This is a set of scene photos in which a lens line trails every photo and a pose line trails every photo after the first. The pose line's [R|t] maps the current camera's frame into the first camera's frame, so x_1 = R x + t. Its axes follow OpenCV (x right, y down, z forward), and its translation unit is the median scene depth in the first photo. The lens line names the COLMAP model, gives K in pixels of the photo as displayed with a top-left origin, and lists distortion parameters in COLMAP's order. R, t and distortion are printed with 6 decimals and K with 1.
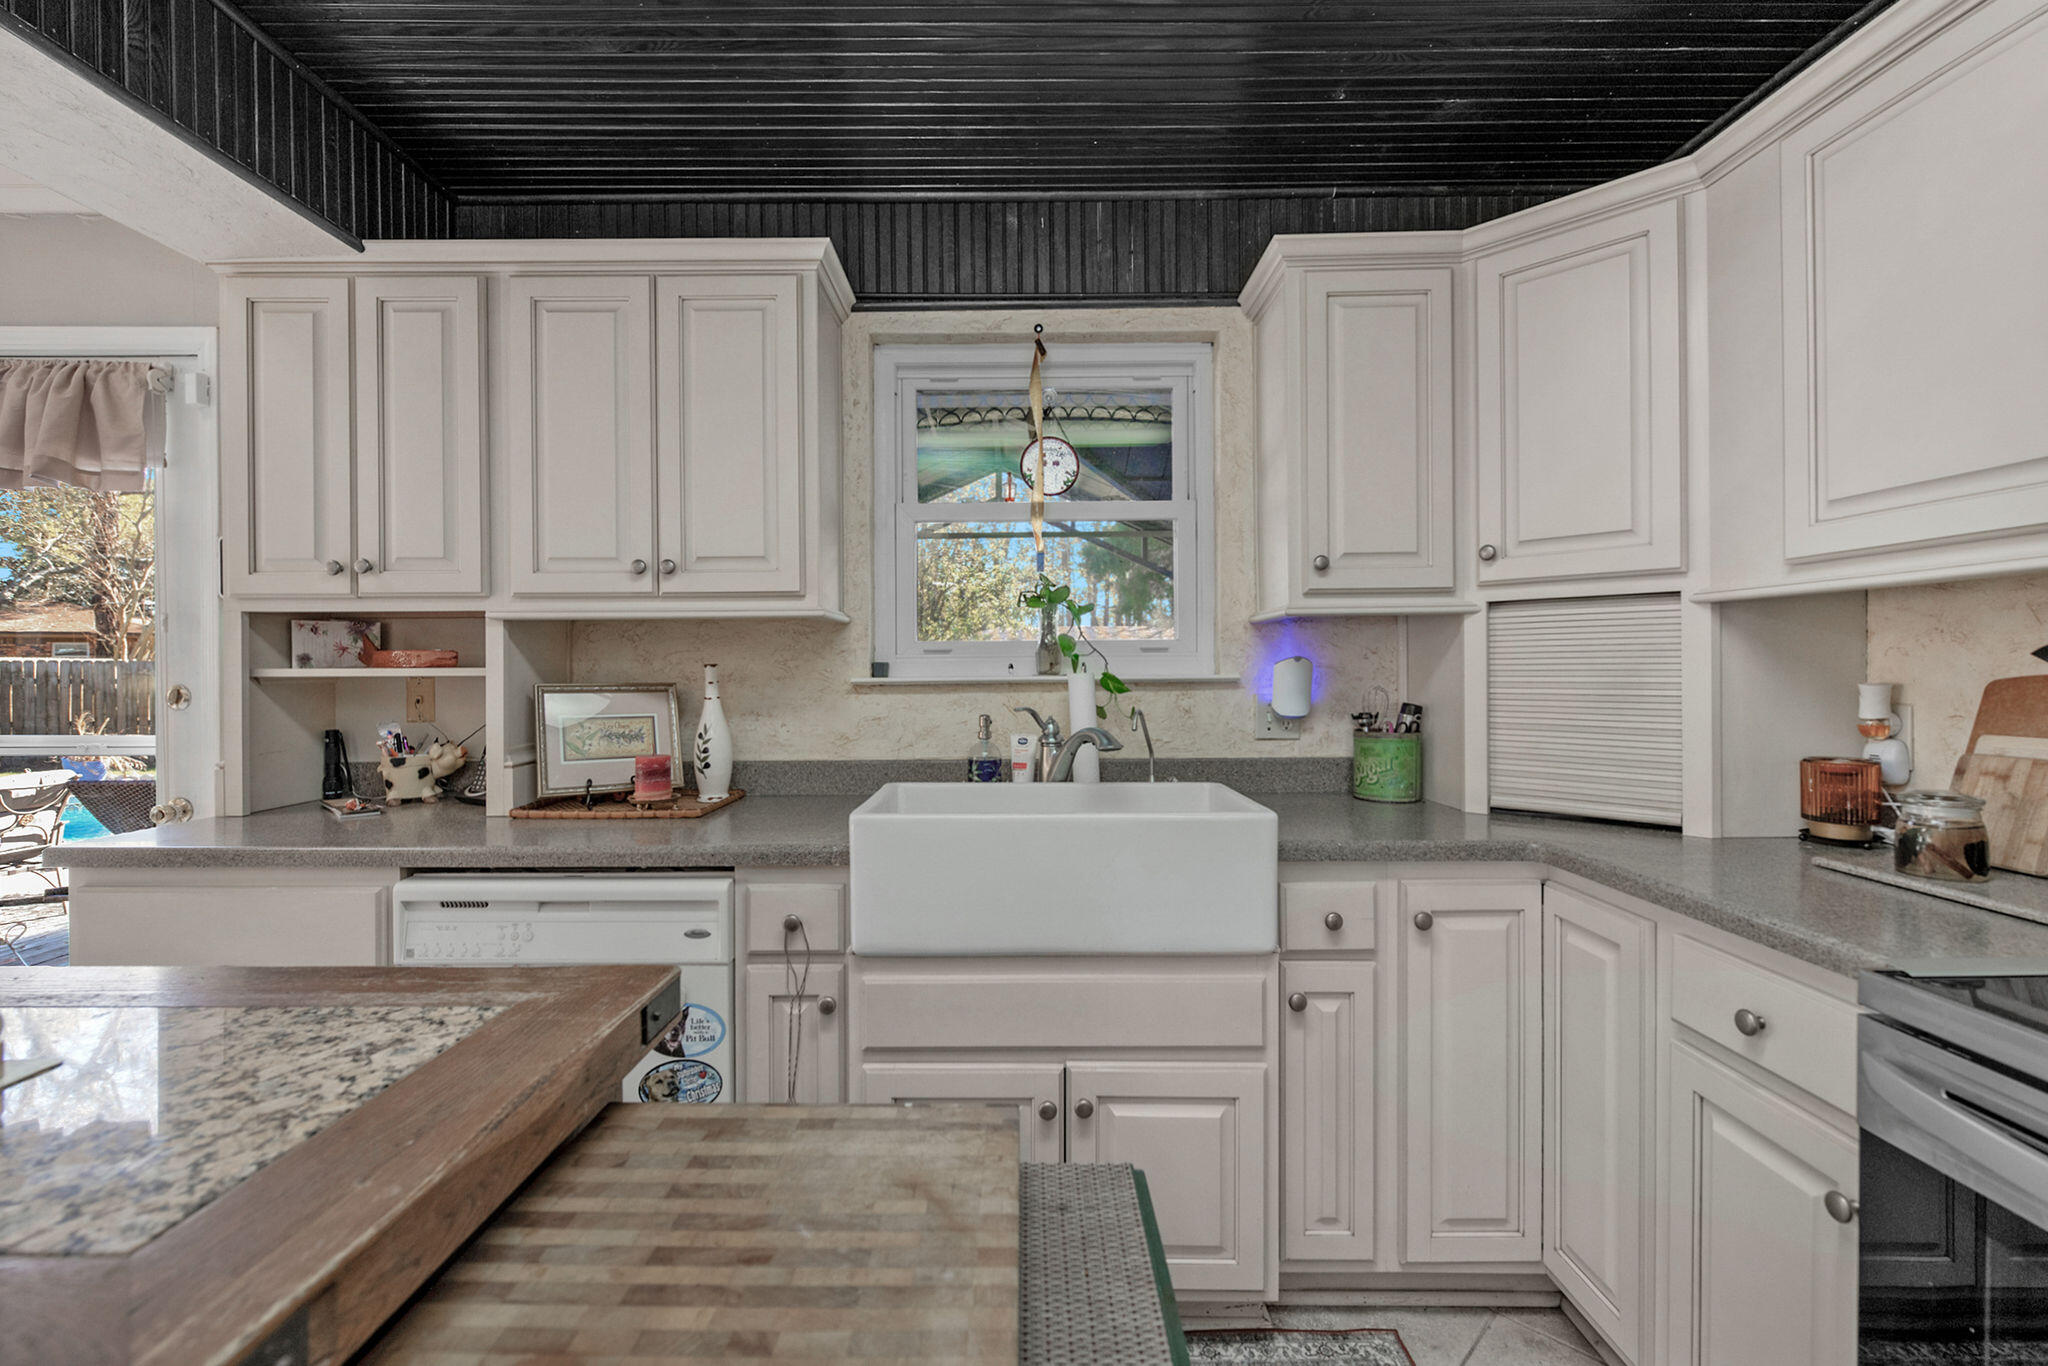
lens RADIAL K [[886.1, 0, 1026.5], [0, 886.1, 670.7], [0, 0, 1]] dist [0.022375, 0.000344]
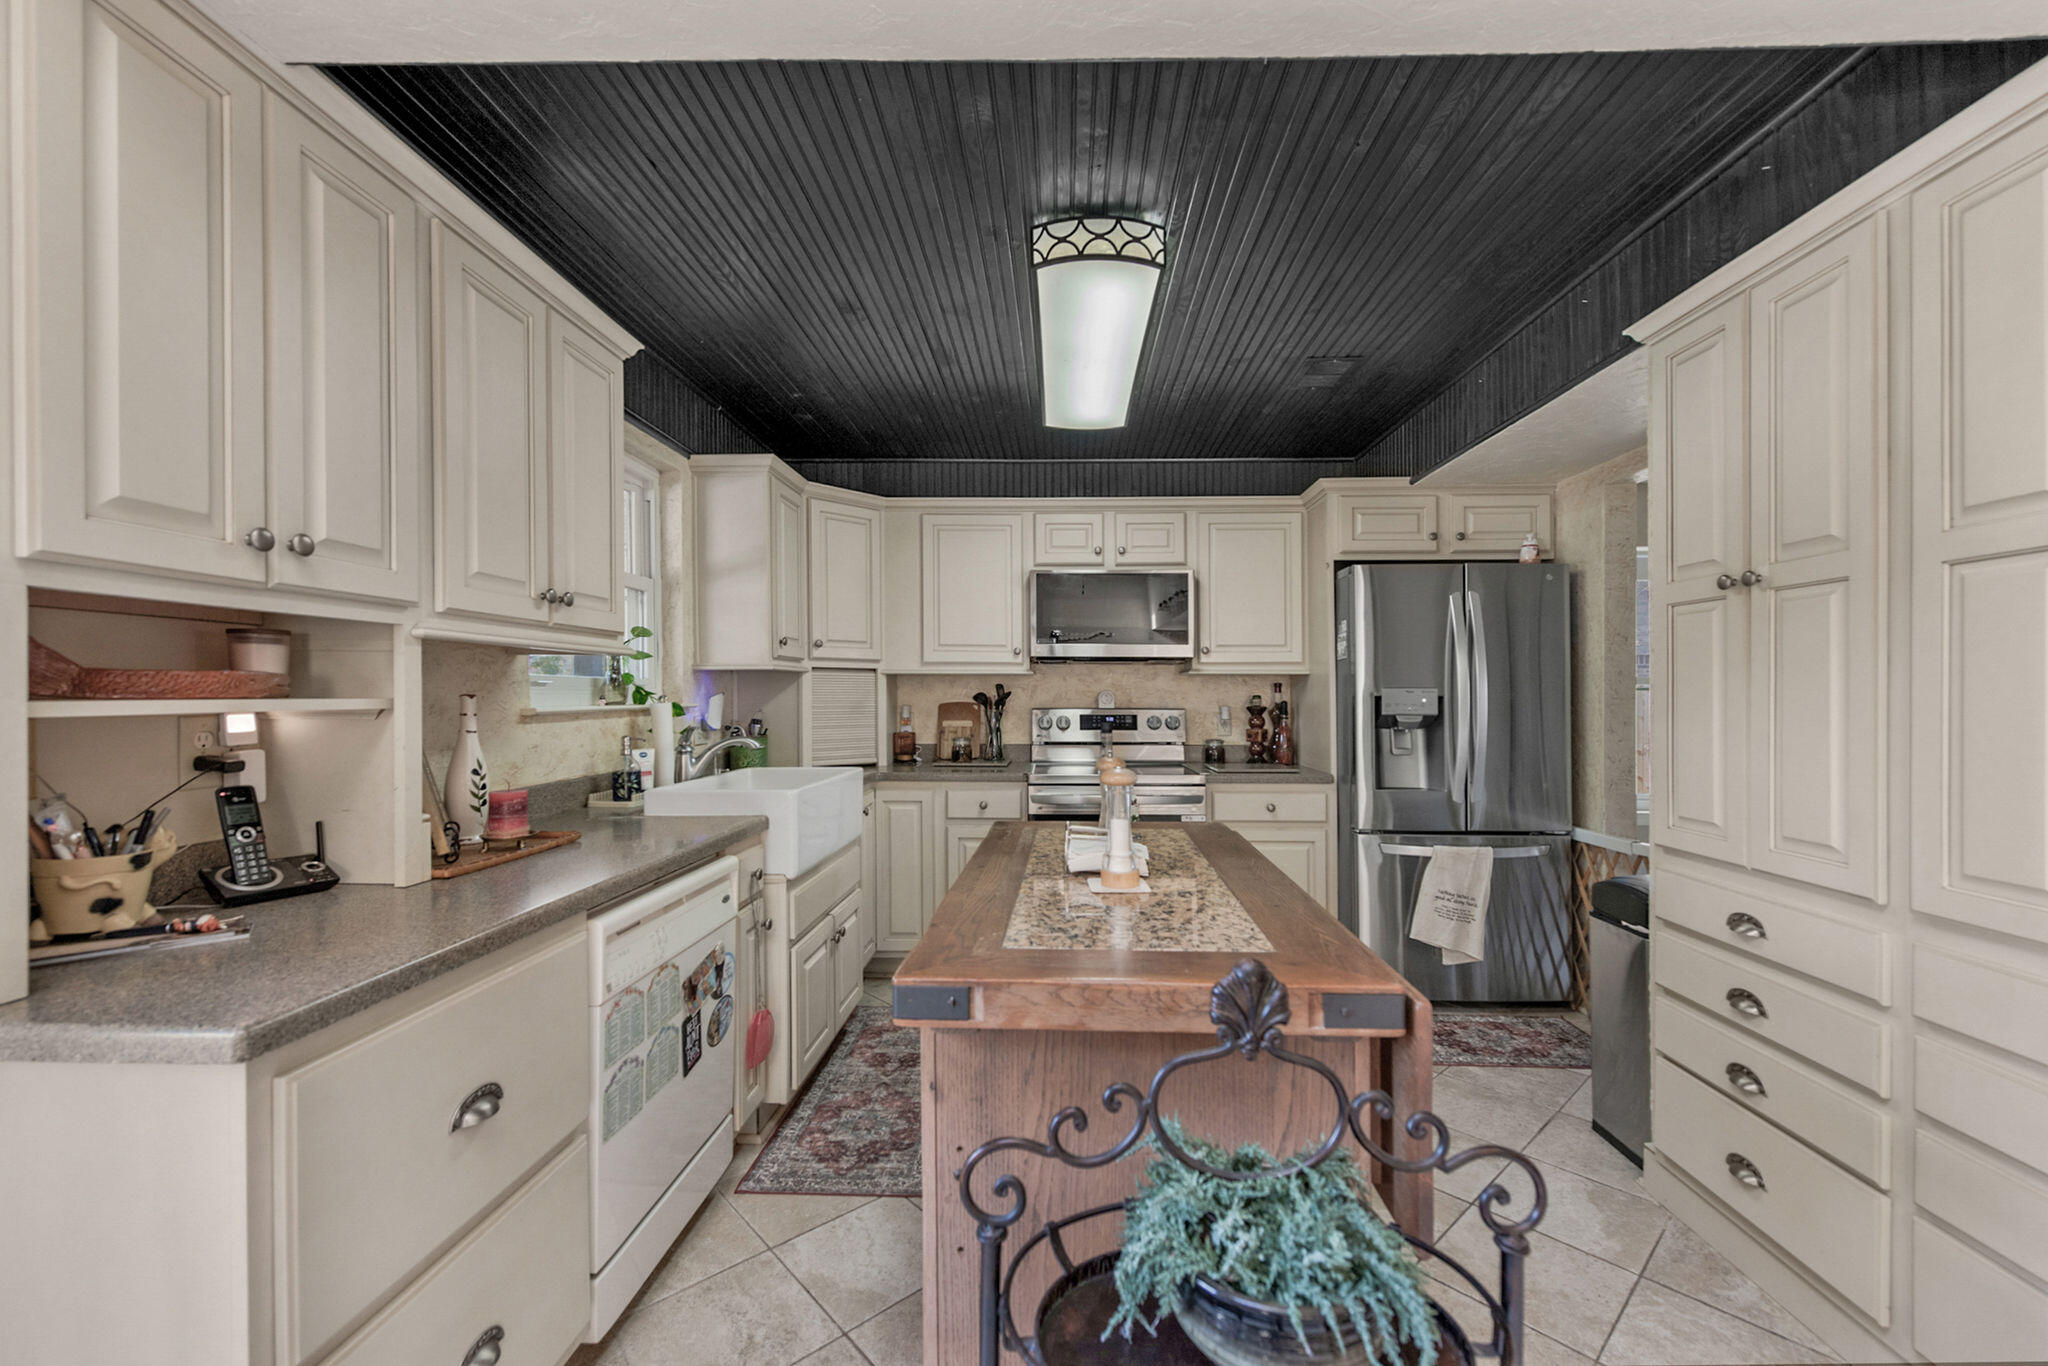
lens RADIAL K [[830.5, 0, 1031.3], [0, 830.5, 704.0], [0, 0, 1]] dist [0.013603, 0.000428]
pose [[0.032524, -0.005328, 0.999457, -1.345401], [0.000913, 0.999986, 0.005301, -0.001784], [-0.999471, 0.000740, 0.032529, 0.433479]]
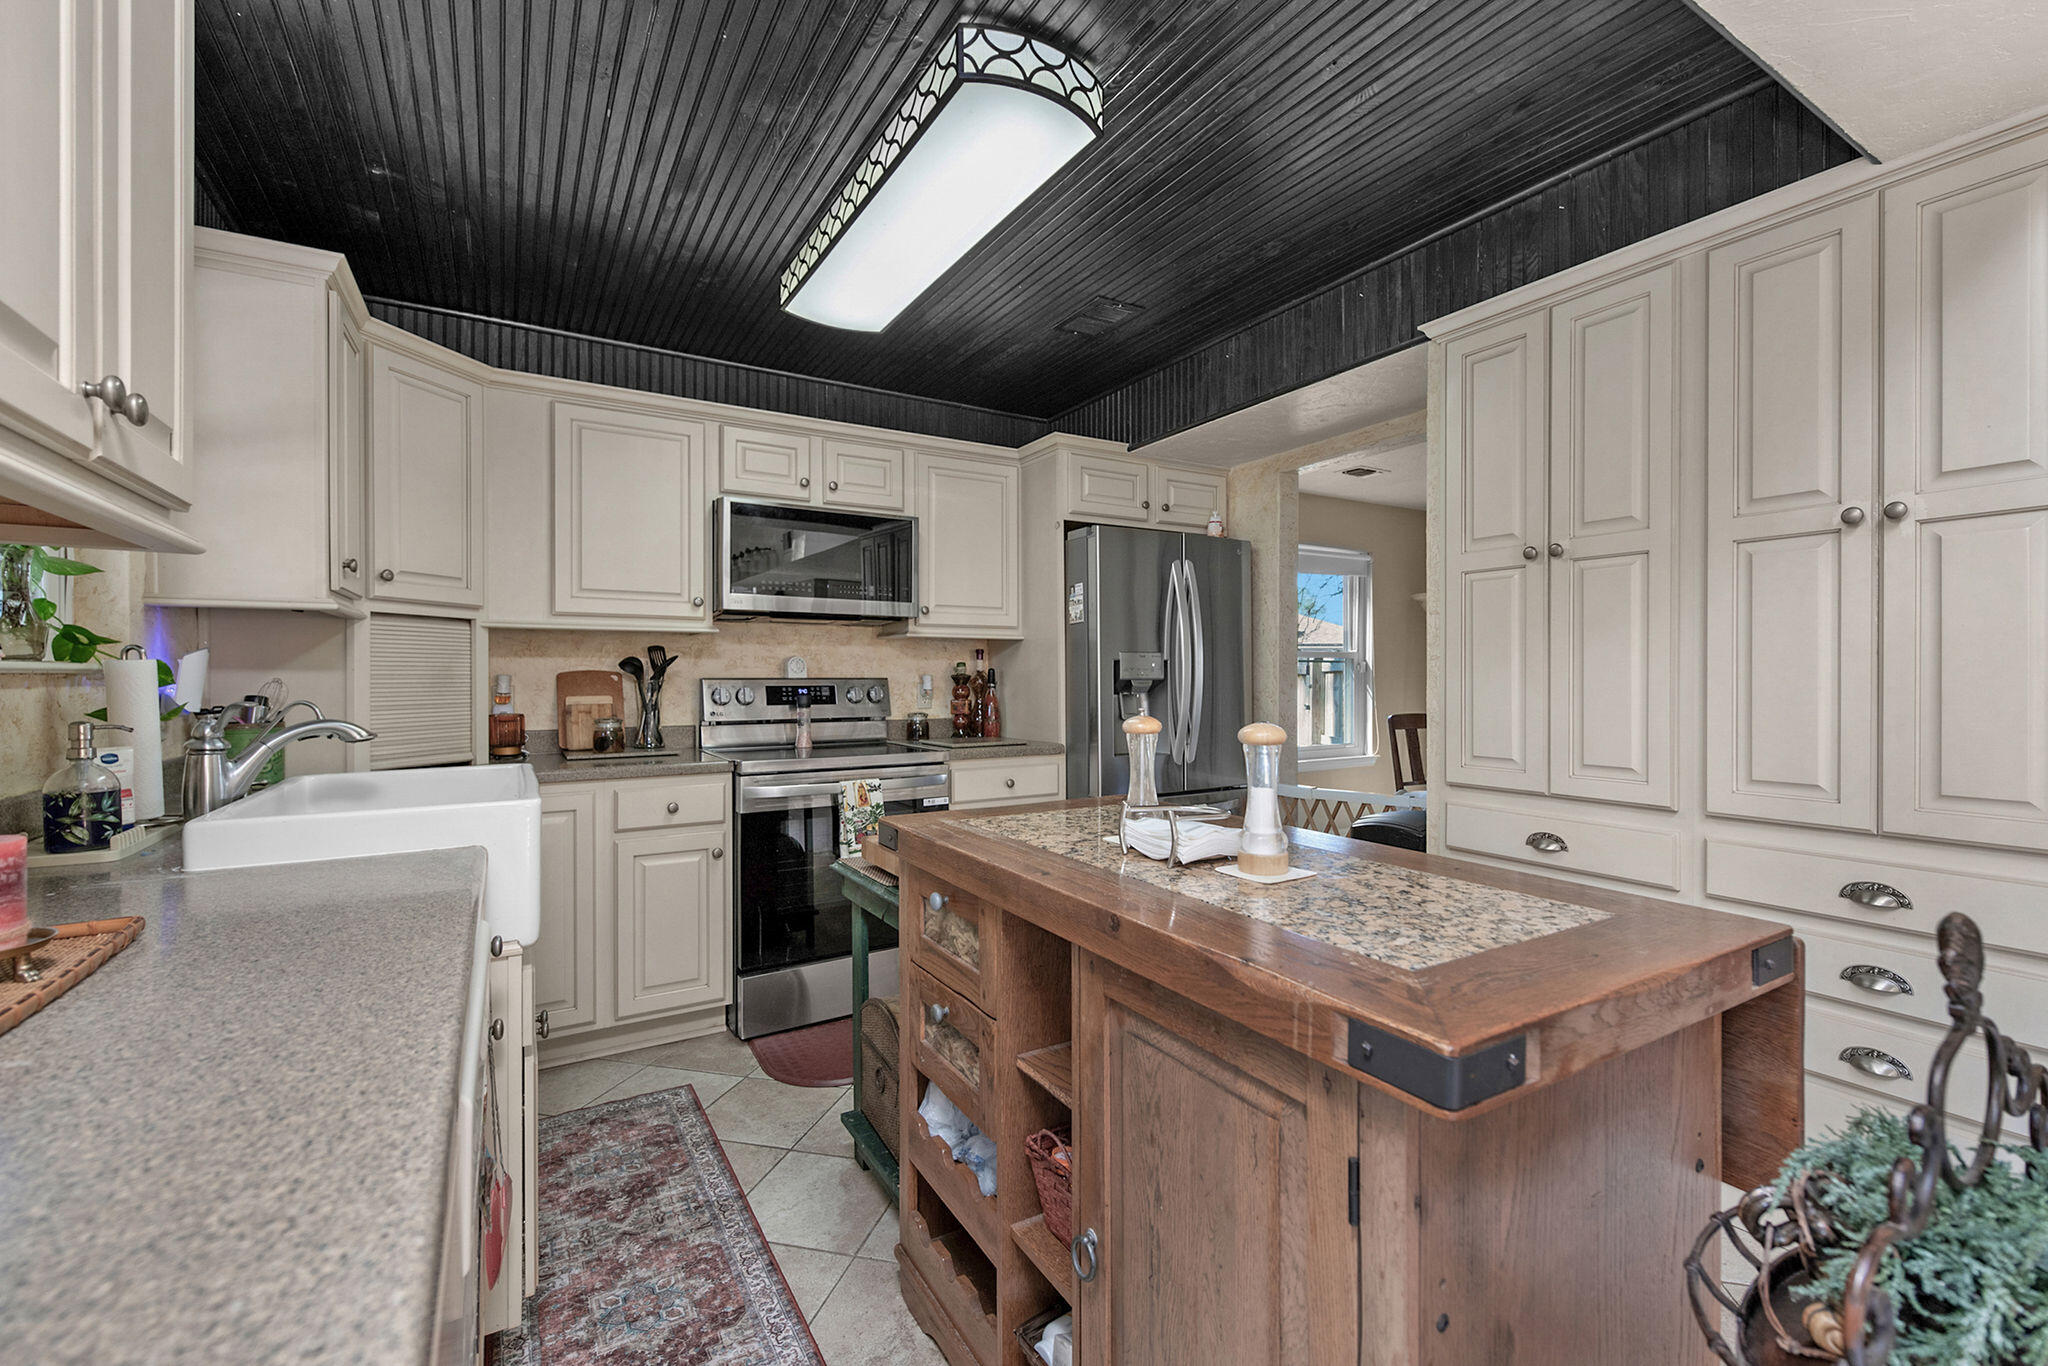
lens RADIAL K [[886.1, 0, 1024.8], [0, 886.1, 673.8], [0, 0, 1]] dist [0.022375, 0.000344]
pose [[-0.509947, 0.008995, 0.860159, -1.060137], [0.007202, 0.999955, -0.006187, 0.027095], [-0.860176, 0.003040, -0.509989, 0.838900]]
